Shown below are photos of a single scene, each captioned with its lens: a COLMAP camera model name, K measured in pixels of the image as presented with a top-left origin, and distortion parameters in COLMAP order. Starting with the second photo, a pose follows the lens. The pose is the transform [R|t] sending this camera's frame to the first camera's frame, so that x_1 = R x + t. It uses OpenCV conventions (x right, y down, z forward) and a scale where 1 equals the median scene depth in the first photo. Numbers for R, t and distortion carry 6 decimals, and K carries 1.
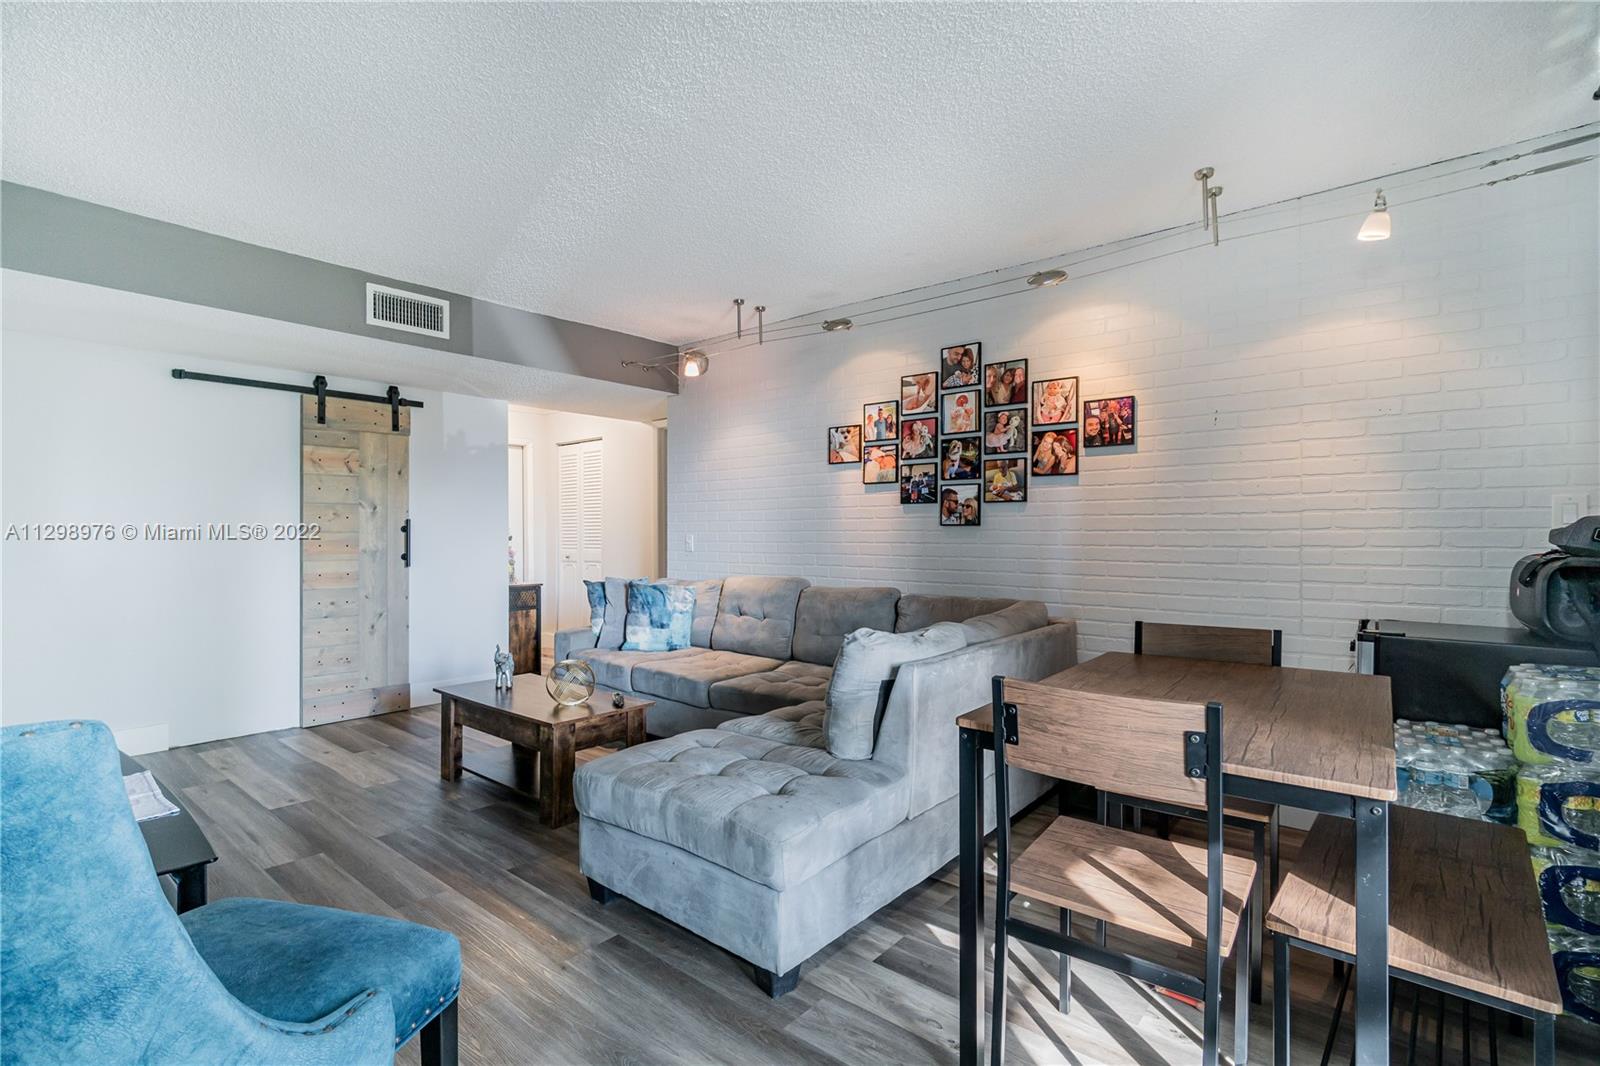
lens RADIAL K [[772.6, 0, 791.4], [0, 772.6, 537.5], [0, 0, 1]] dist [-0.005769, 0.002110]
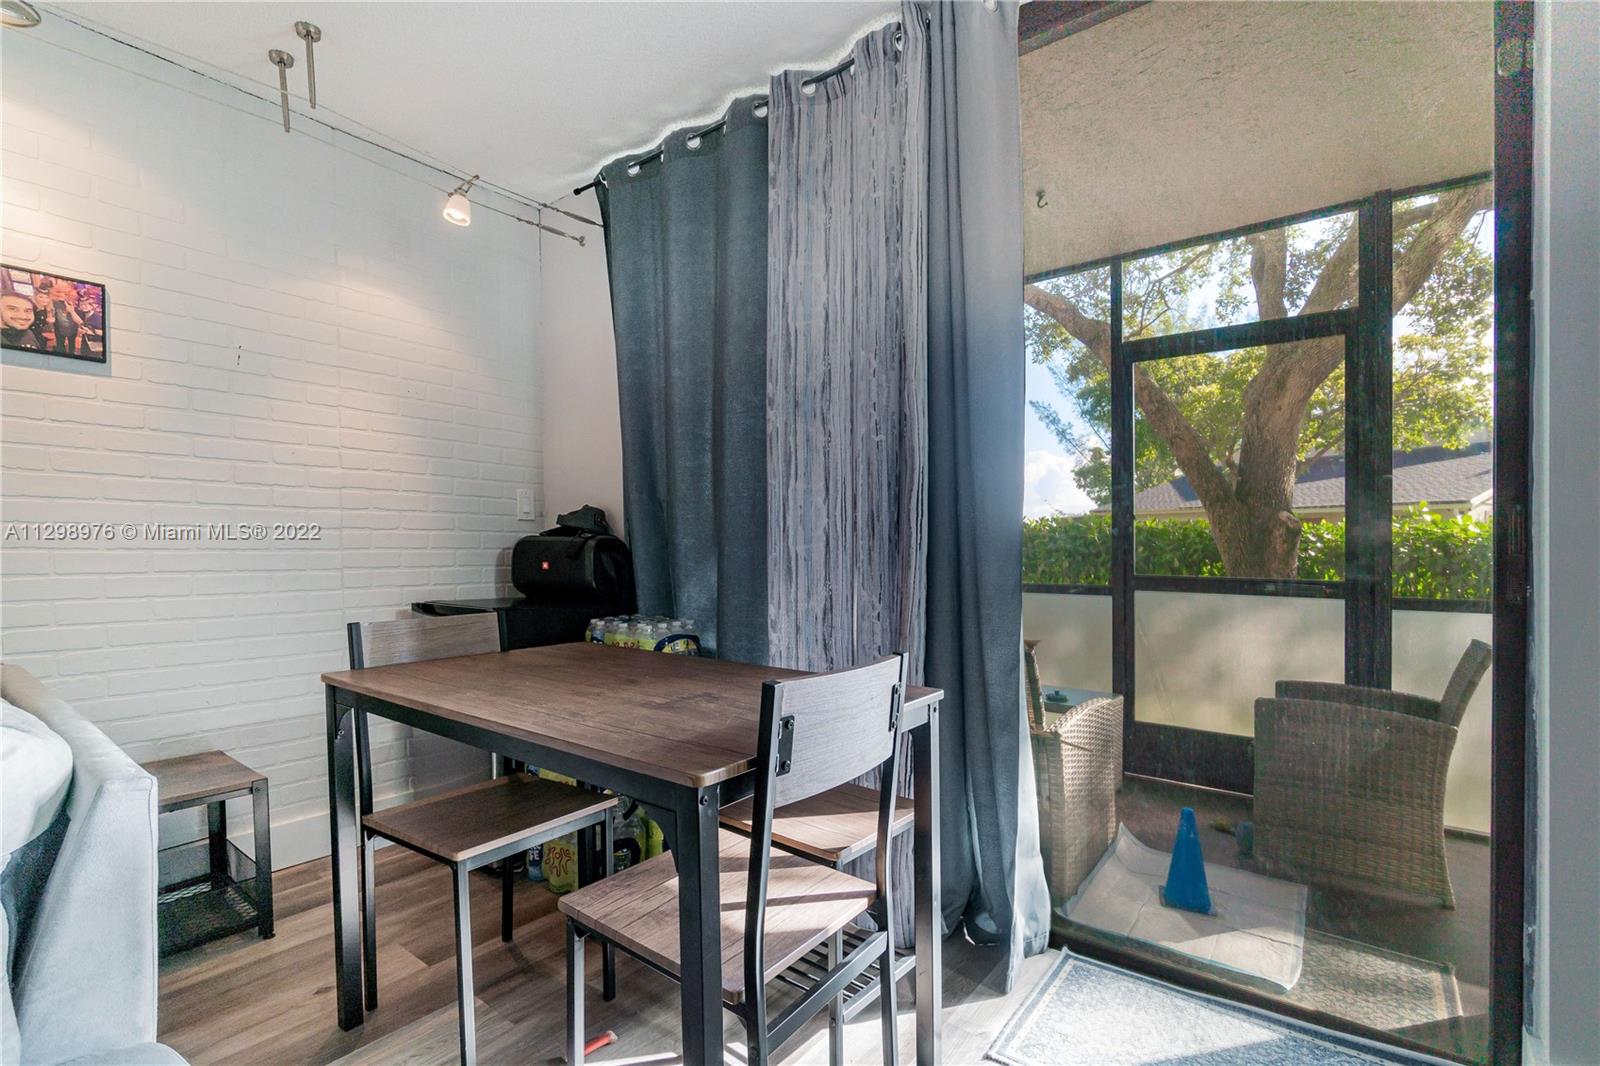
lens RADIAL K [[772.6, 0, 795.1], [0, 772.6, 523.7], [0, 0, 1]] dist [-0.005769, 0.002110]
pose [[-0.071790, 0.027539, 0.997040, -0.180375], [-0.001567, 0.999614, -0.027723, 0.021891], [-0.997419, -0.003553, -0.071719, 0.408712]]
